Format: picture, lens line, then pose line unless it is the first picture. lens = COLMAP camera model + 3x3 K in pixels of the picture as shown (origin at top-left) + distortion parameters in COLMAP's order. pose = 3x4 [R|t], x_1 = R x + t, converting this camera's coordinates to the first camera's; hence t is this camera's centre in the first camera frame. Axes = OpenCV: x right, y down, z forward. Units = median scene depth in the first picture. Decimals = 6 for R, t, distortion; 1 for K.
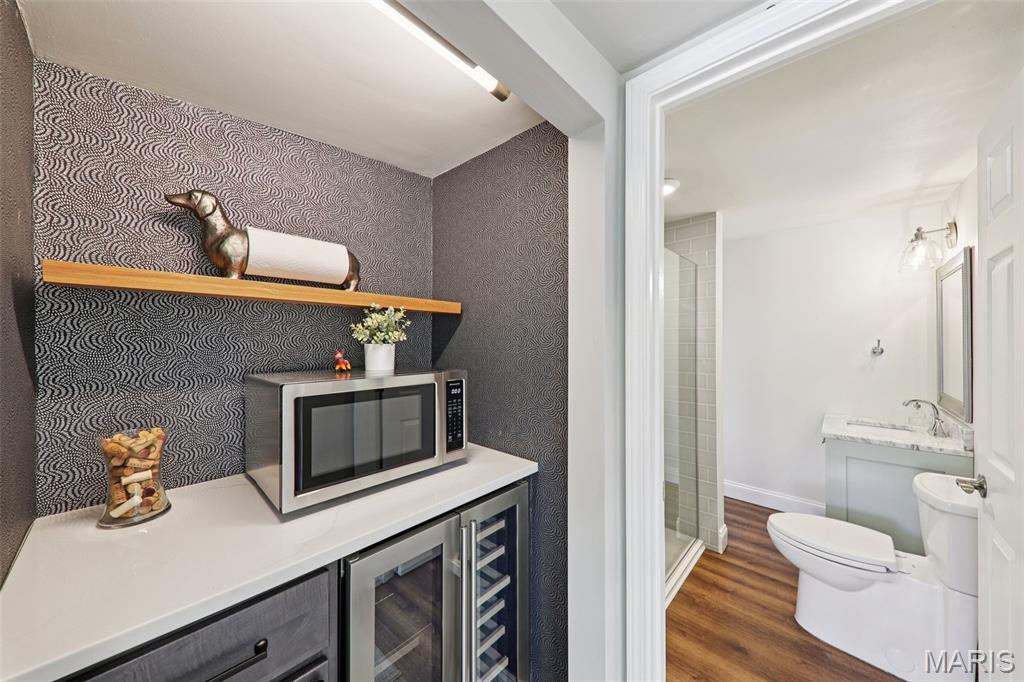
lens RADIAL K [[356.4, 0, 512.0], [0, 356.4, 341.0], [0, 0, 1]] dist [0.010828, -0.000043]
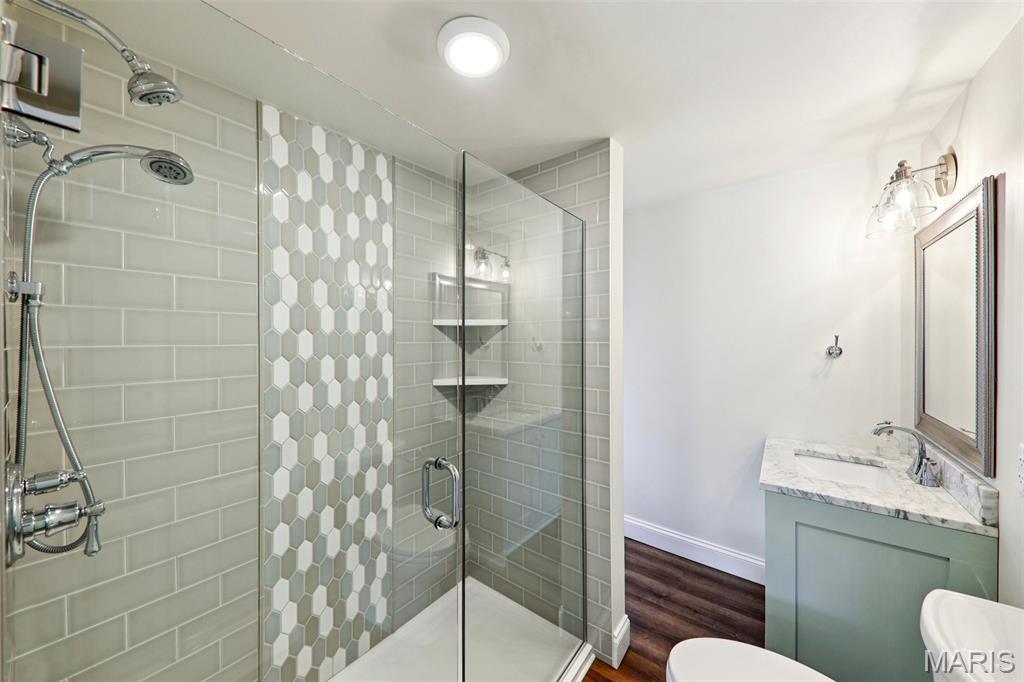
lens RADIAL K [[356.4, 0, 512.0], [0, 356.4, 341.0], [0, 0, 1]] dist [0.010828, -0.000043]
pose [[0.995855, -0.005720, 0.090772, 0.362468], [0.004719, 0.999926, 0.011243, -0.004971], [-0.090829, -0.010768, 0.995808, 0.403464]]
